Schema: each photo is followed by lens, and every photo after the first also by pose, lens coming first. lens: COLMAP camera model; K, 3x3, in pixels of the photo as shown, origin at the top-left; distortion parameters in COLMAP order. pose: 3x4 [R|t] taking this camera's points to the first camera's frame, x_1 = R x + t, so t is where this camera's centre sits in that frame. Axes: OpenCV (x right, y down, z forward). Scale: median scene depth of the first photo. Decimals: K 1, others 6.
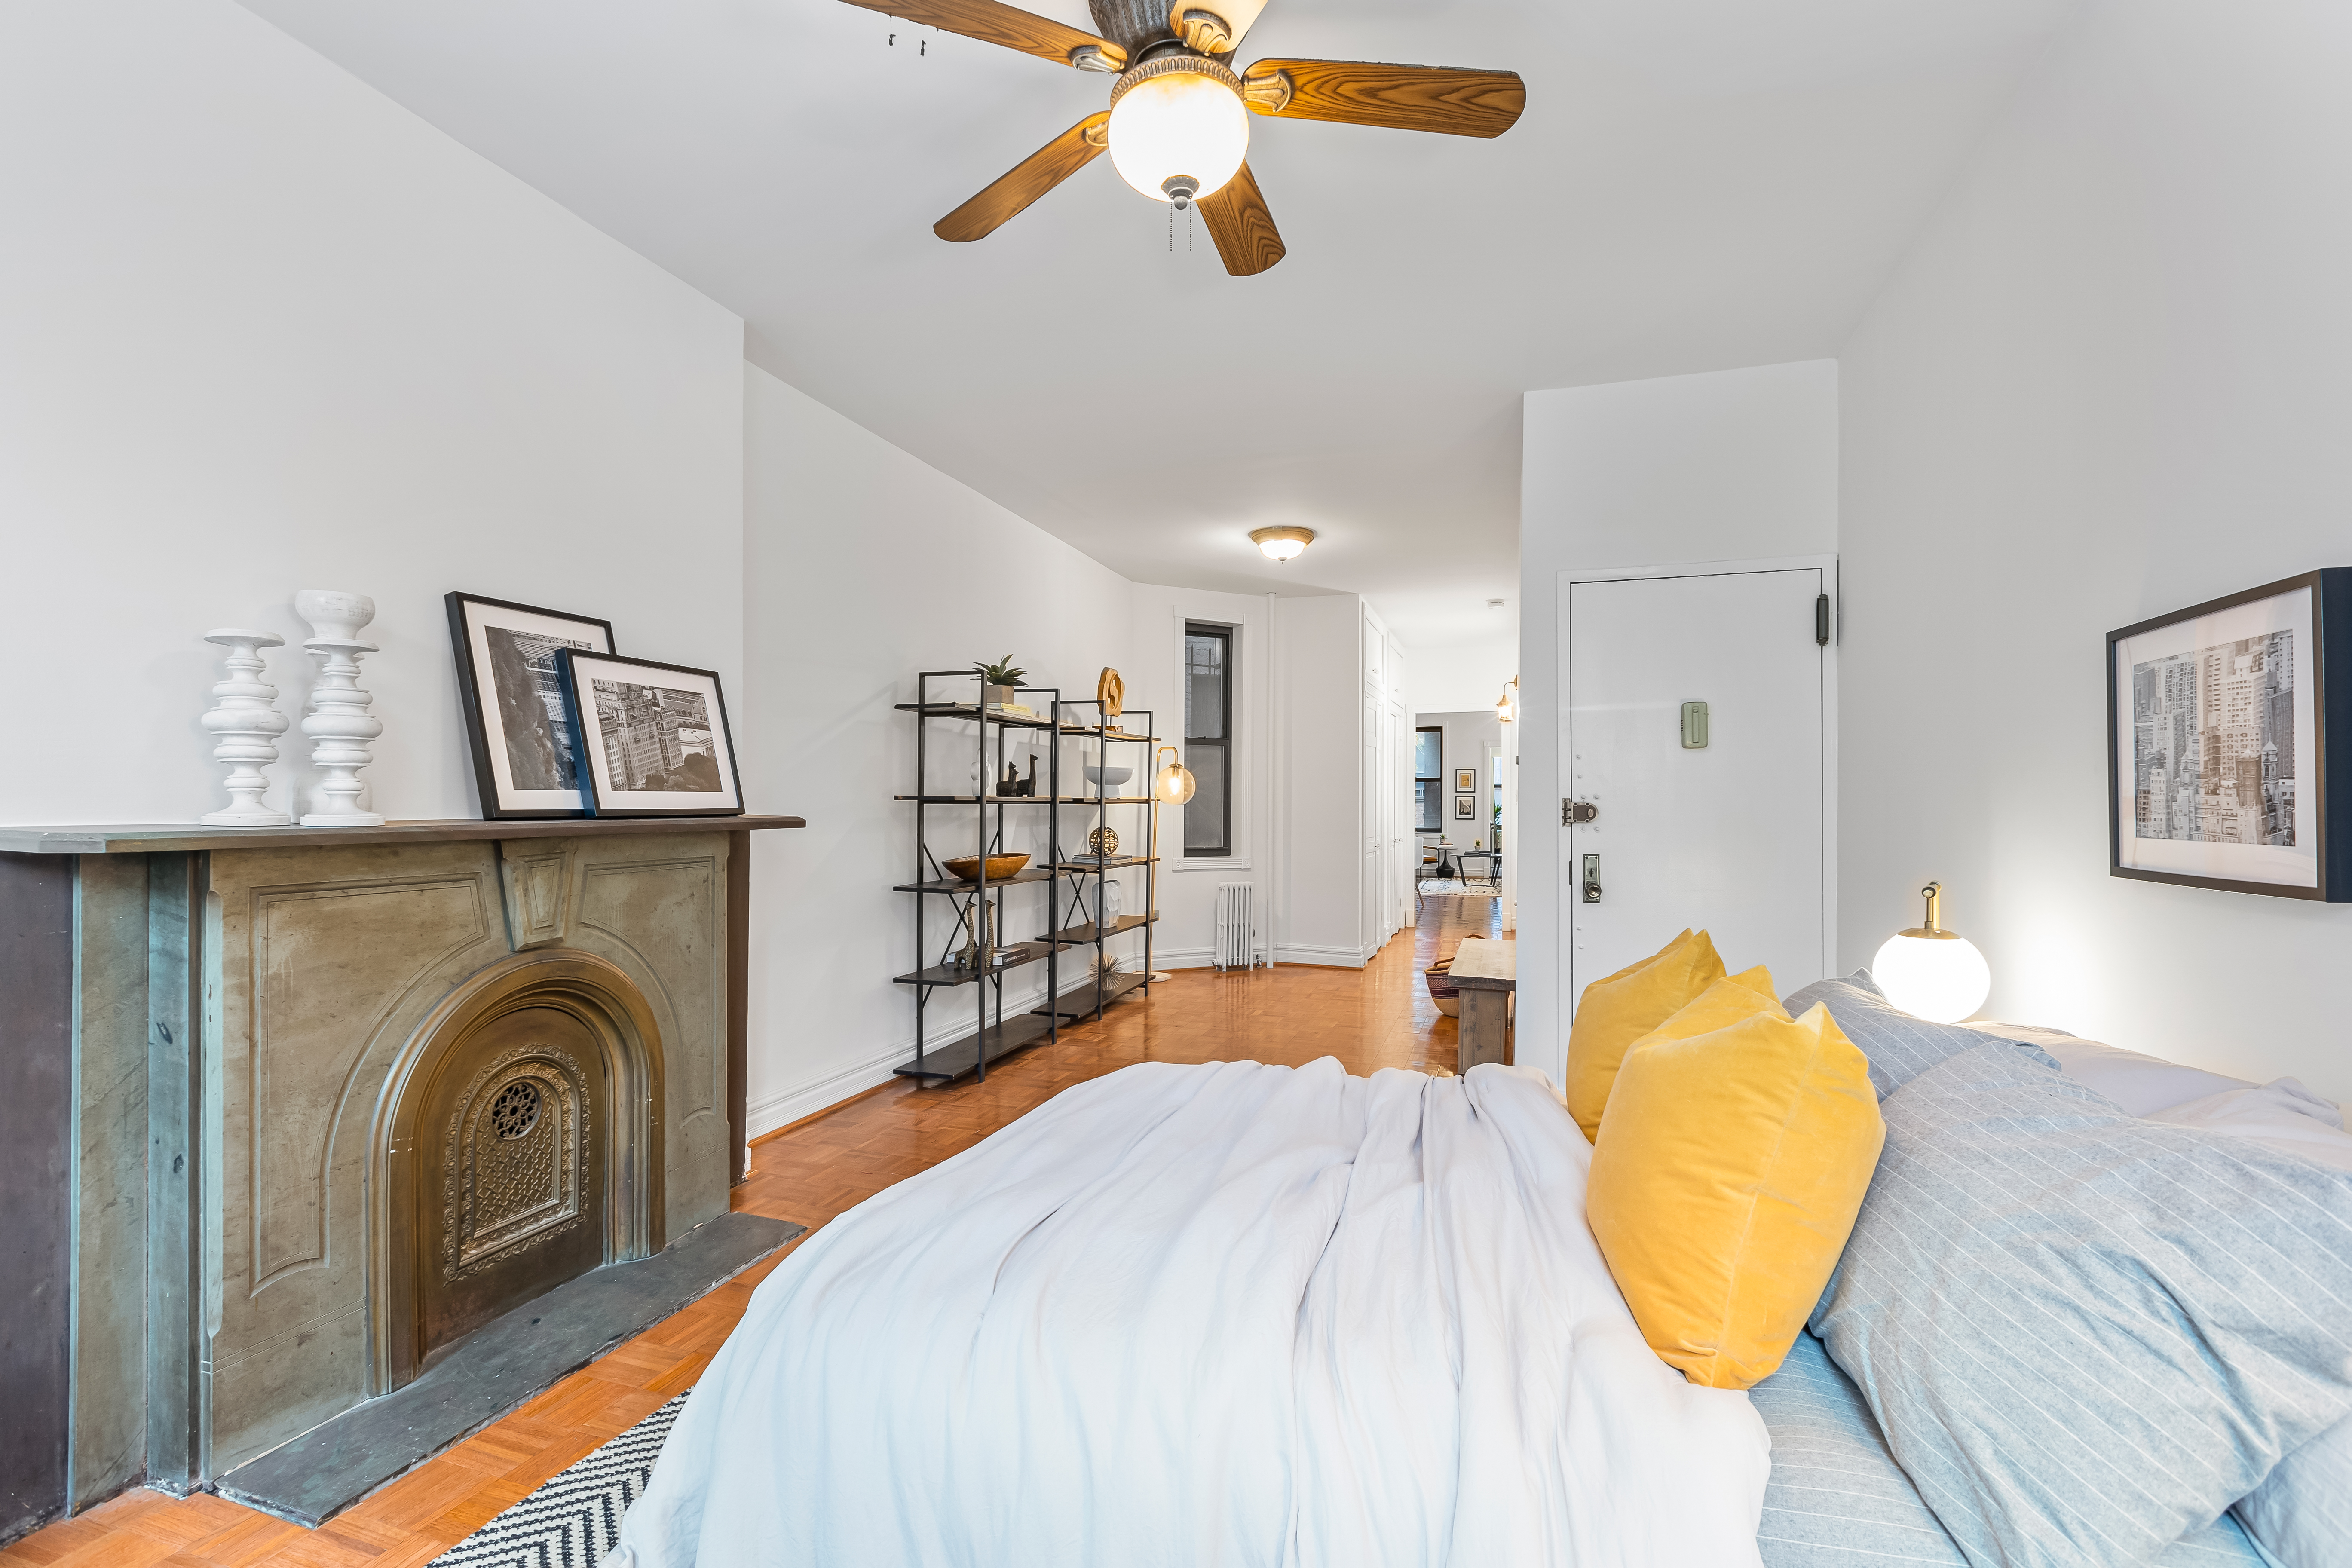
lens RADIAL K [[1065.9, 0, 1182.2], [0, 1065.9, 791.5], [0, 0, 1]] dist [-0.001407, 0.000438]
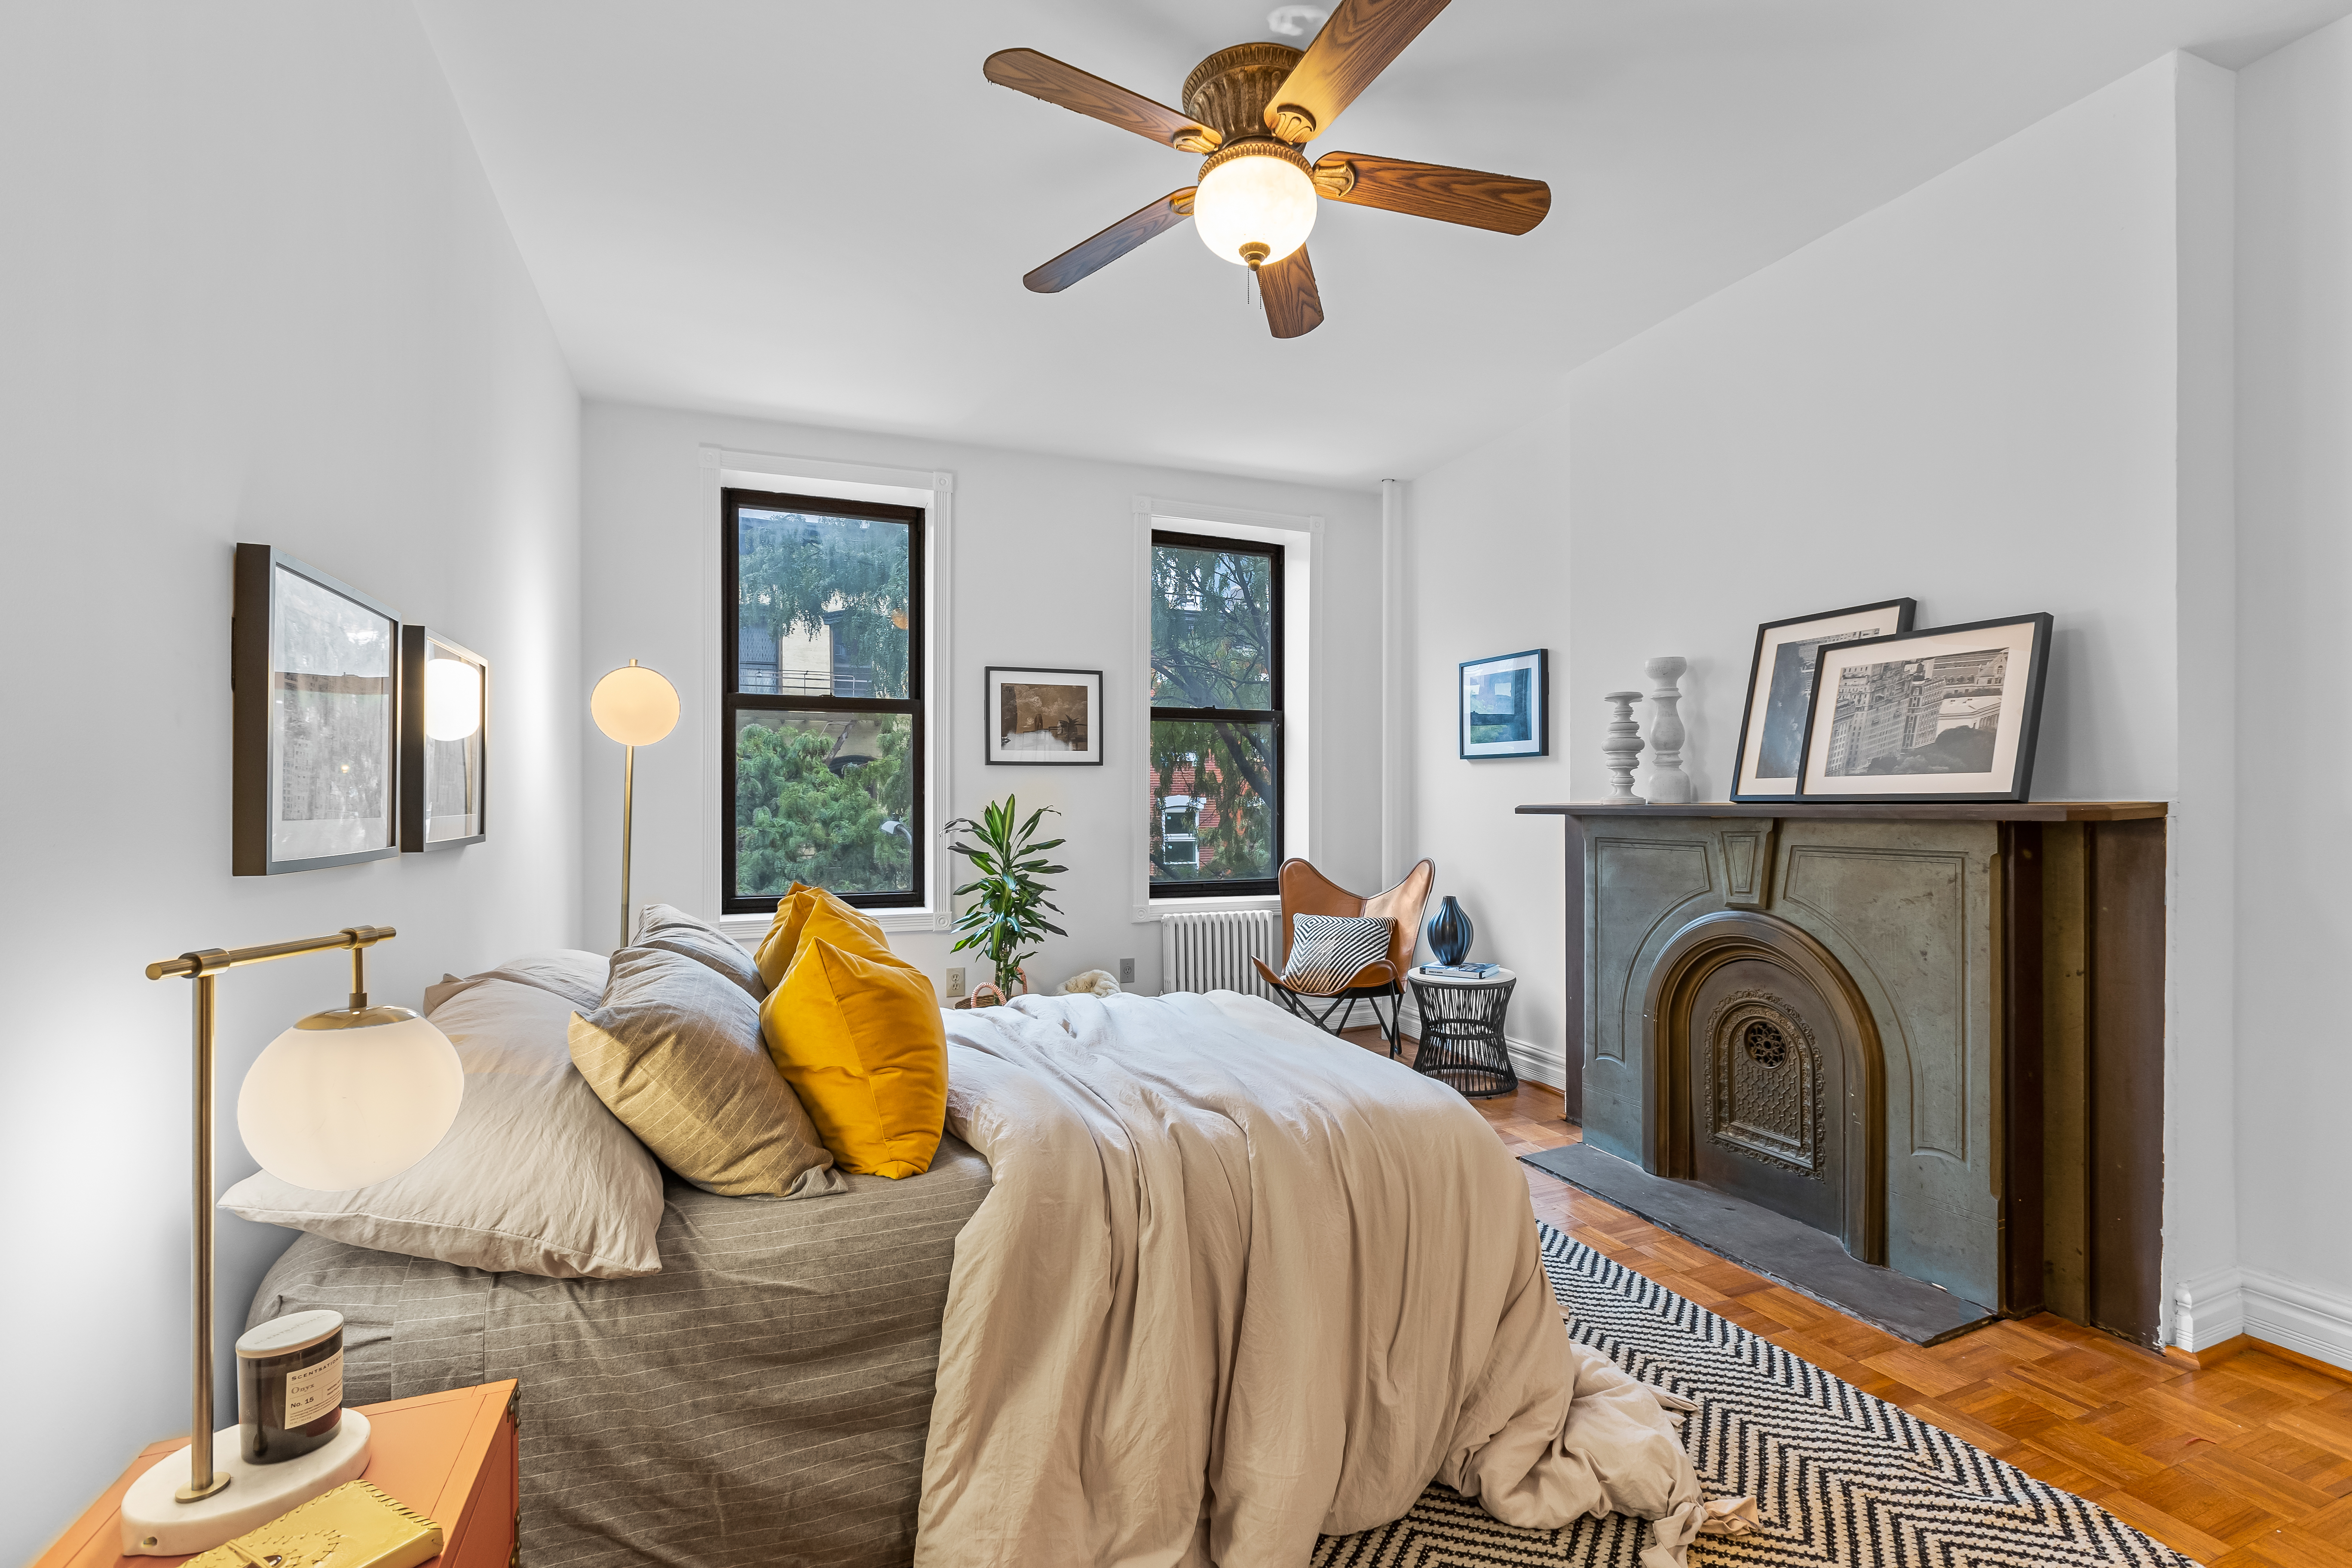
lens RADIAL K [[1065.9, 0, 1187.4], [0, 1065.9, 800.2], [0, 0, 1]] dist [-0.001407, 0.000438]
pose [[-0.763811, -0.000220, -0.645440, 0.917361], [0.007573, 0.999928, -0.009303, 0.041404], [0.645395, -0.011993, -0.763755, 2.115294]]
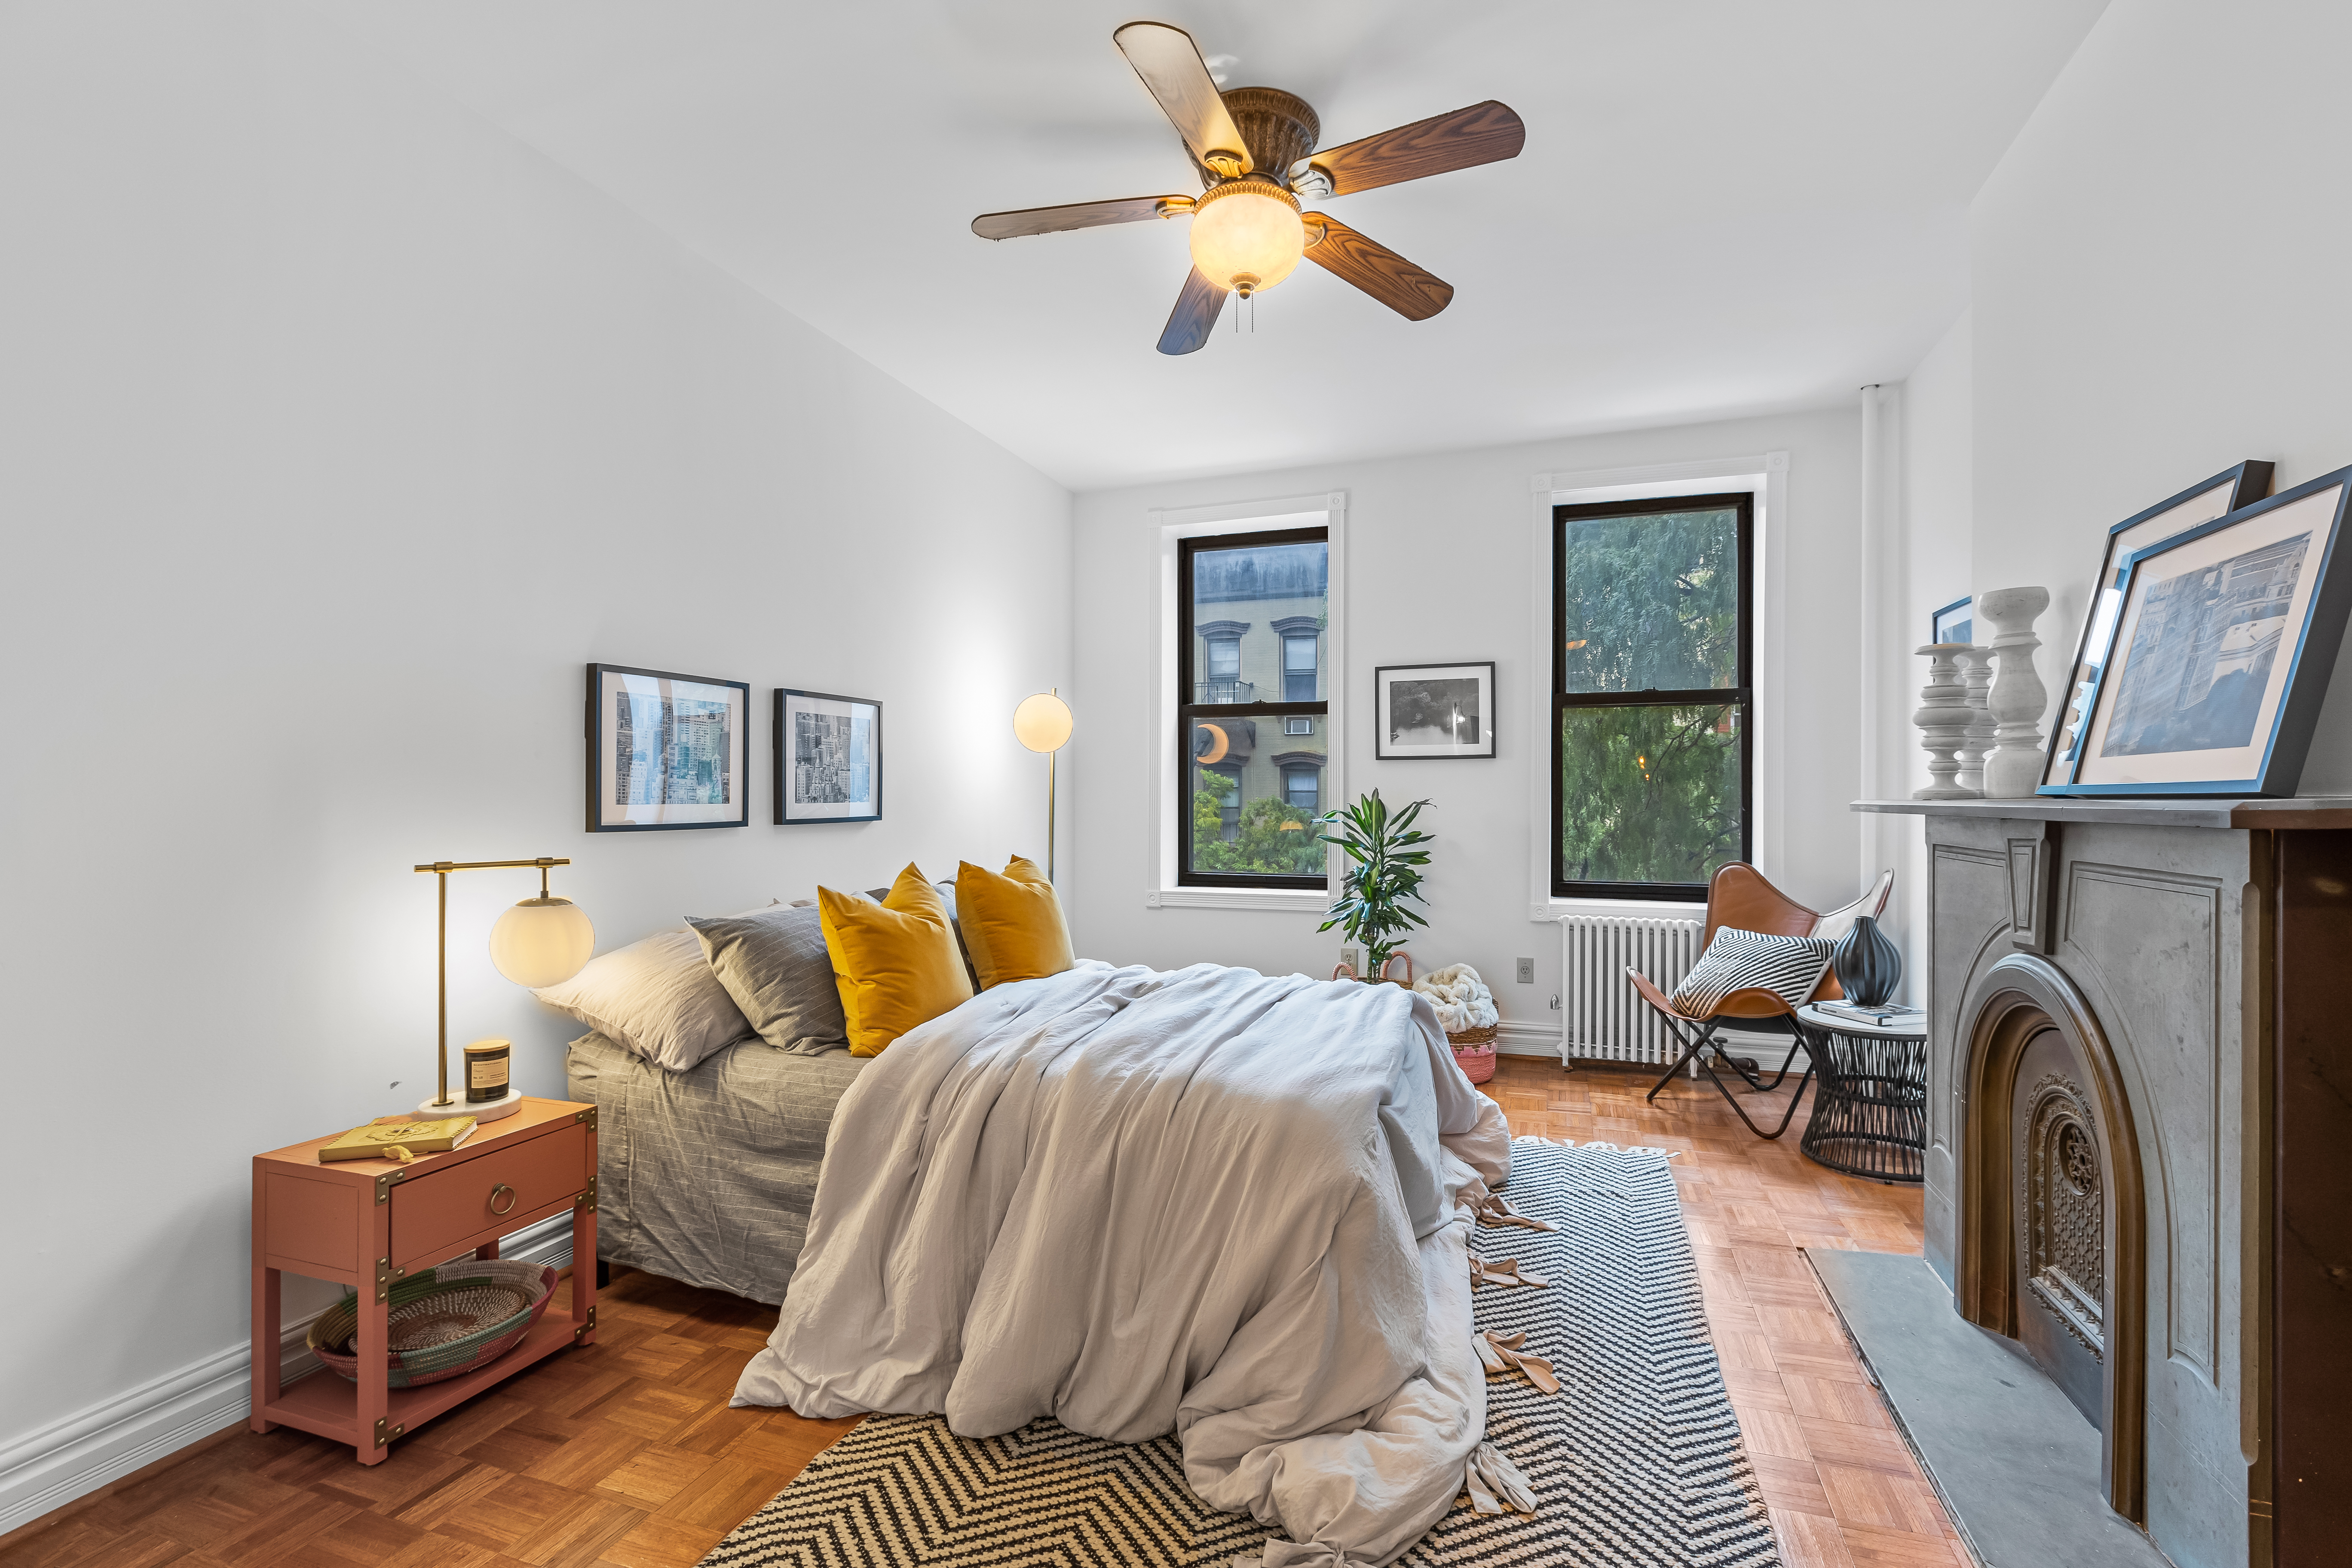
lens RADIAL K [[1065.9, 0, 1180.4], [0, 1065.9, 793.1], [0, 0, 1]] dist [-0.001407, 0.000438]
pose [[-0.999445, 0.000358, 0.033311, 0.037735], [-0.000048, 0.999926, -0.012182, 0.046617], [-0.033313, -0.012177, -0.999371, 2.576926]]
